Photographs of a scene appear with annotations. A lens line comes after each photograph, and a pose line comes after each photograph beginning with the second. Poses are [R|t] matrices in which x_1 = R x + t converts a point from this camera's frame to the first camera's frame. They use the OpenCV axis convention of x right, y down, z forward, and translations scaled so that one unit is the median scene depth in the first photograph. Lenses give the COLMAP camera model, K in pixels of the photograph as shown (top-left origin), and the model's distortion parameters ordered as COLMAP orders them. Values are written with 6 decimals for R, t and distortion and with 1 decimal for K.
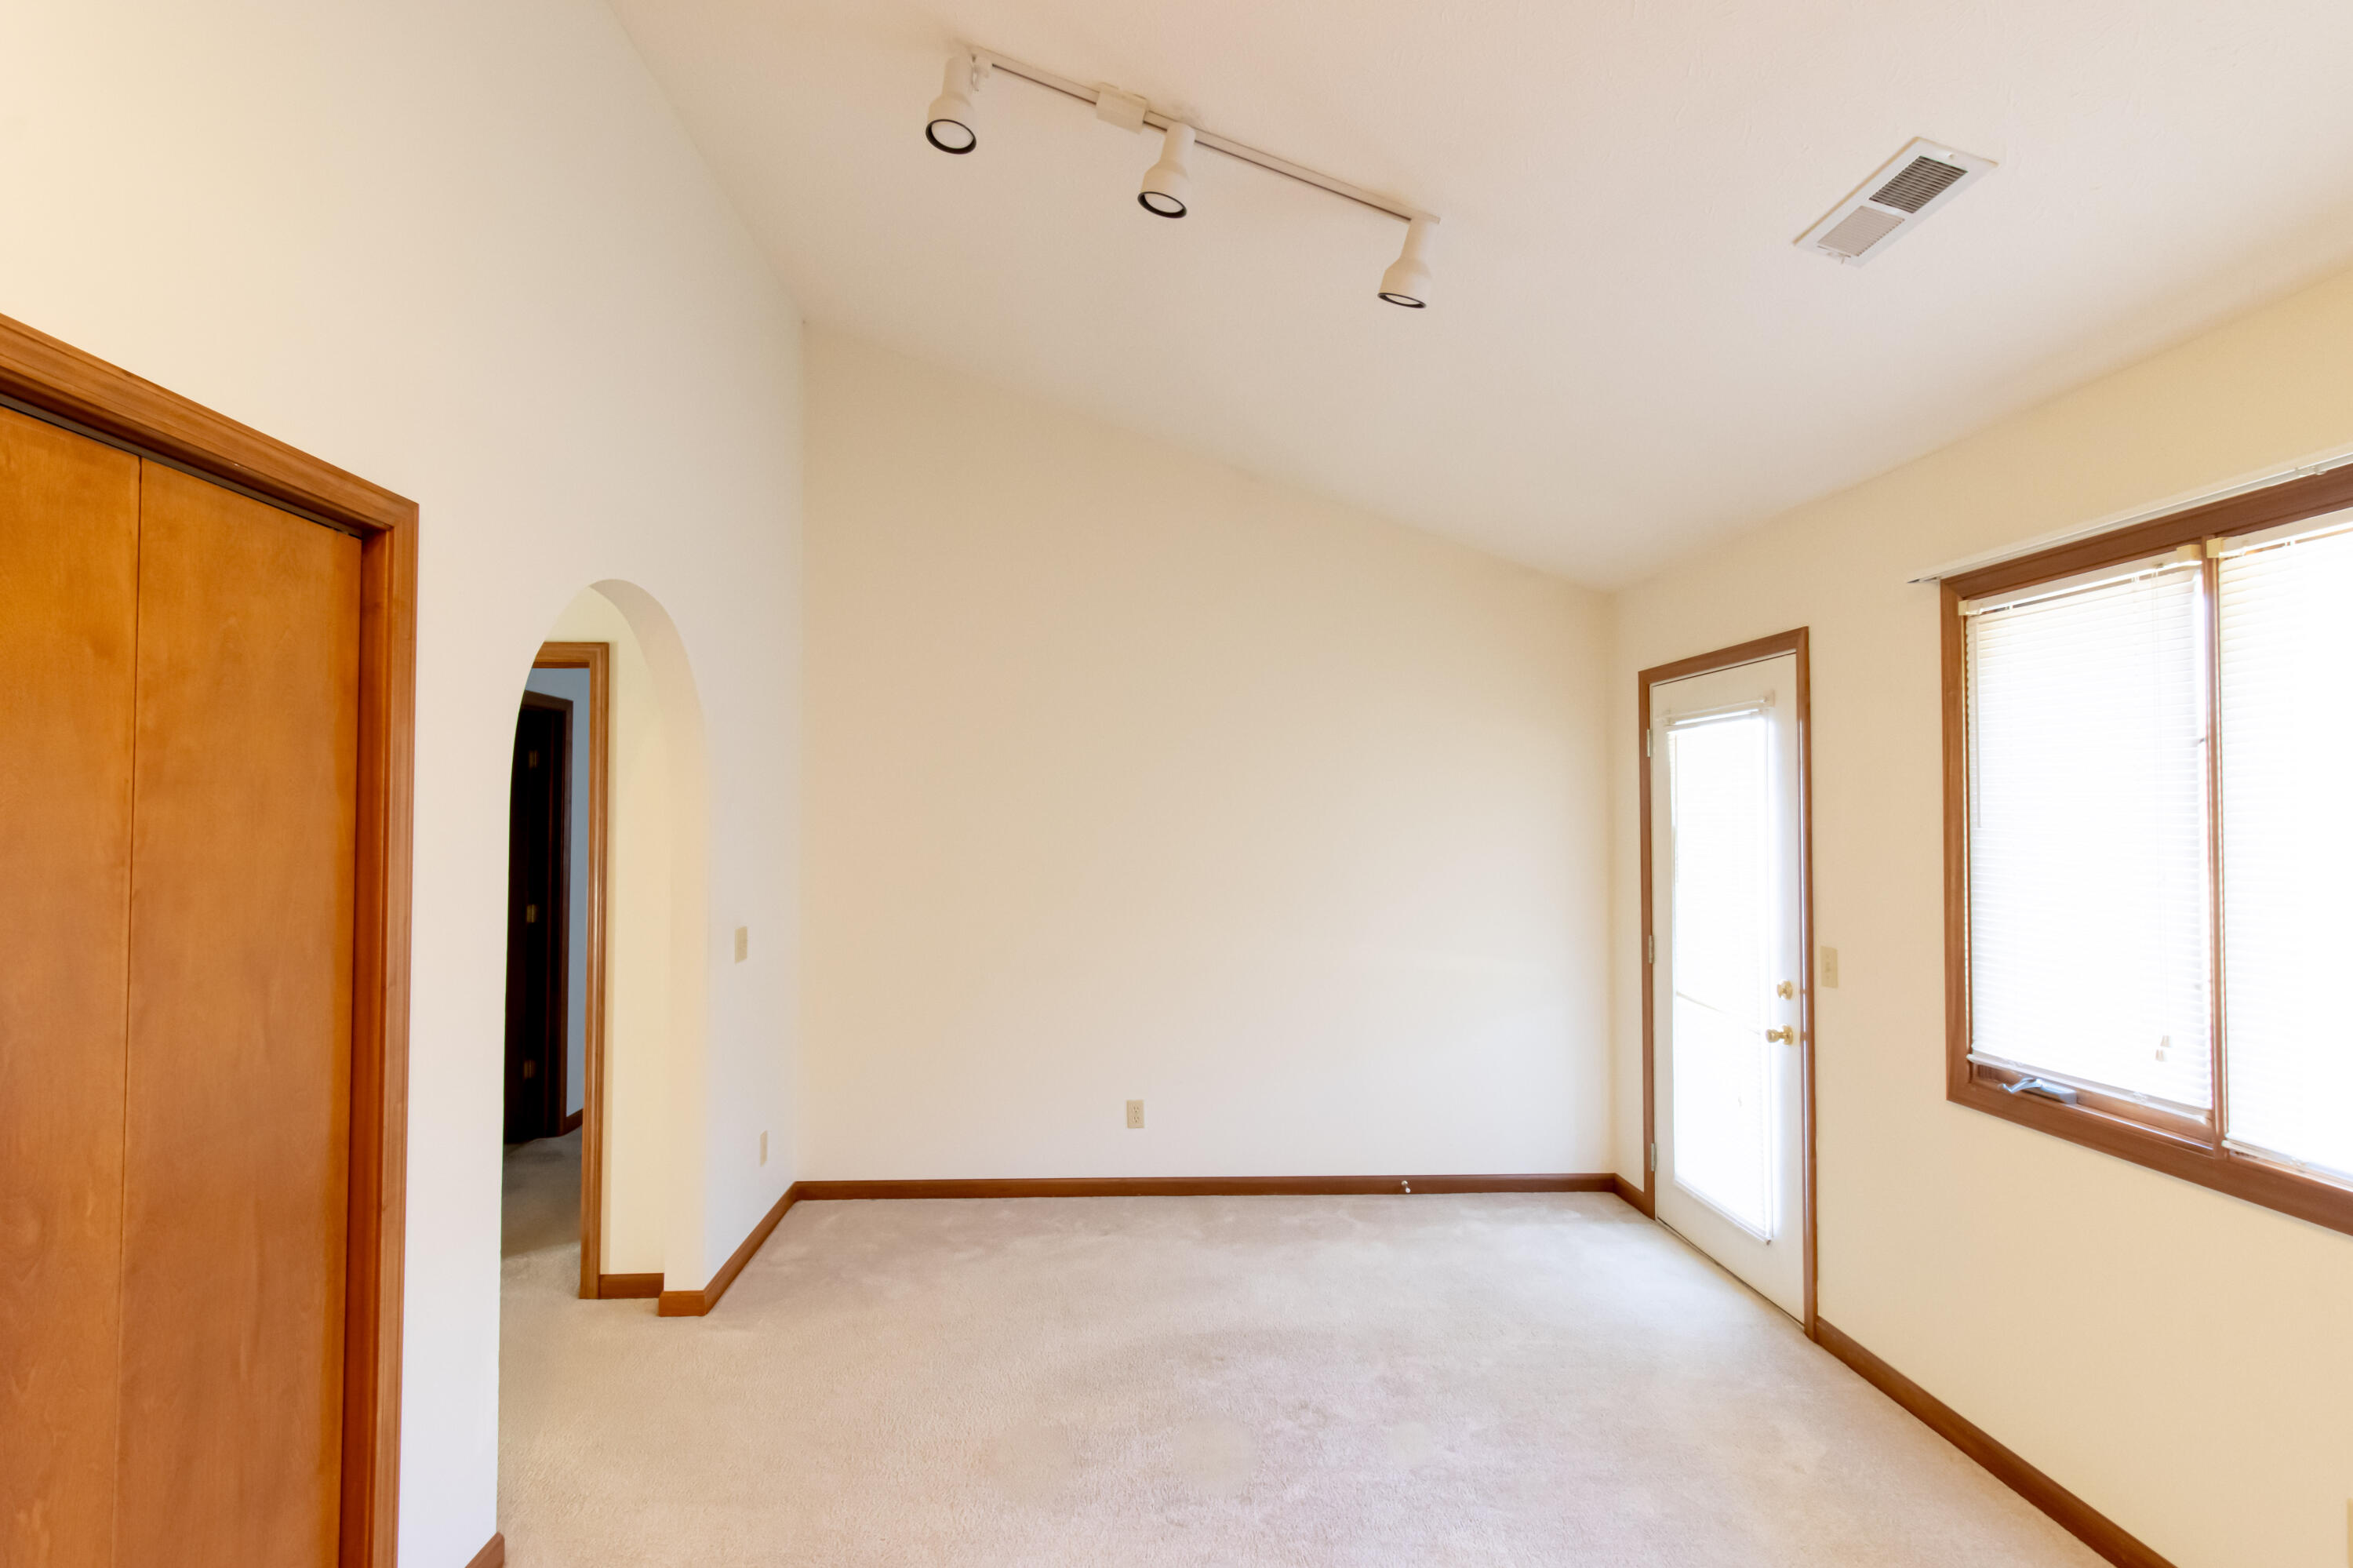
lens RADIAL K [[1099.4, 0, 1173.9], [0, 1099.4, 792.4], [0, 0, 1]] dist [-0.033555, -0.001717]
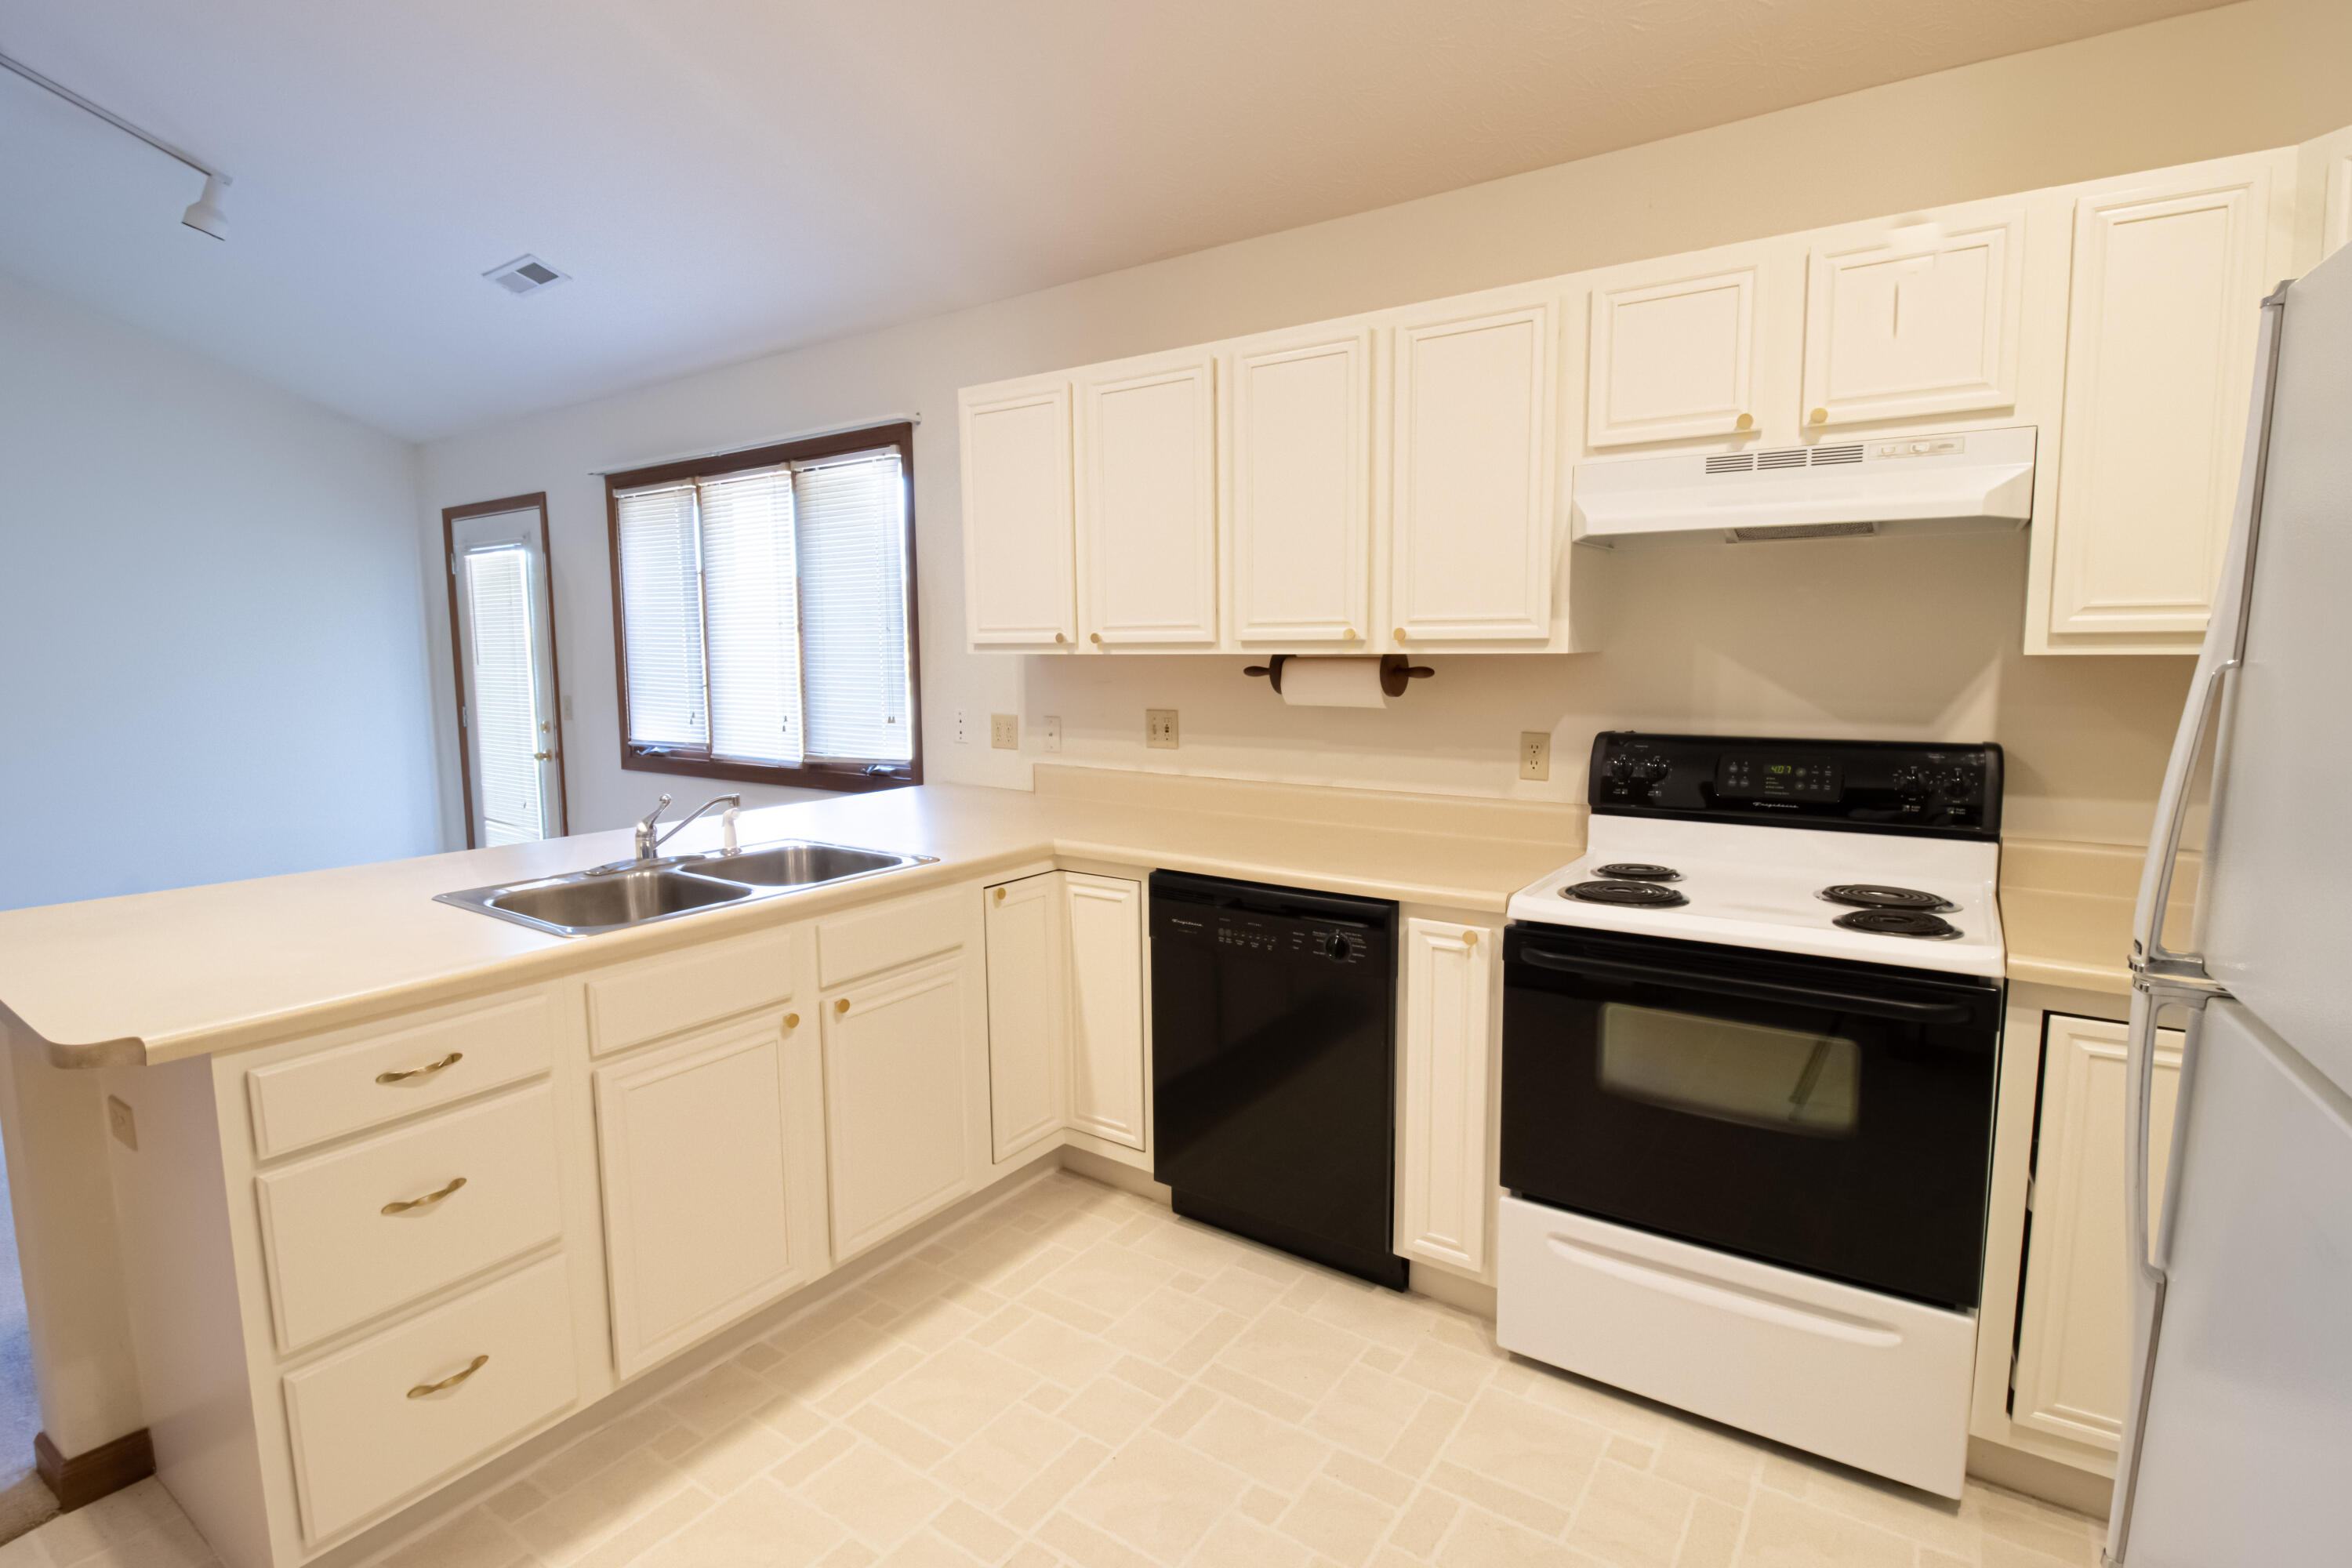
lens RADIAL K [[1098.9, 0, 1174.9], [0, 1098.9, 785.5], [0, 0, 1]] dist [-0.033555, -0.001717]
pose [[0.600517, -0.101813, 0.793104, -0.146801], [-0.014236, 0.990342, 0.137913, 0.036912], [-0.799486, -0.094110, 0.593267, -0.678363]]
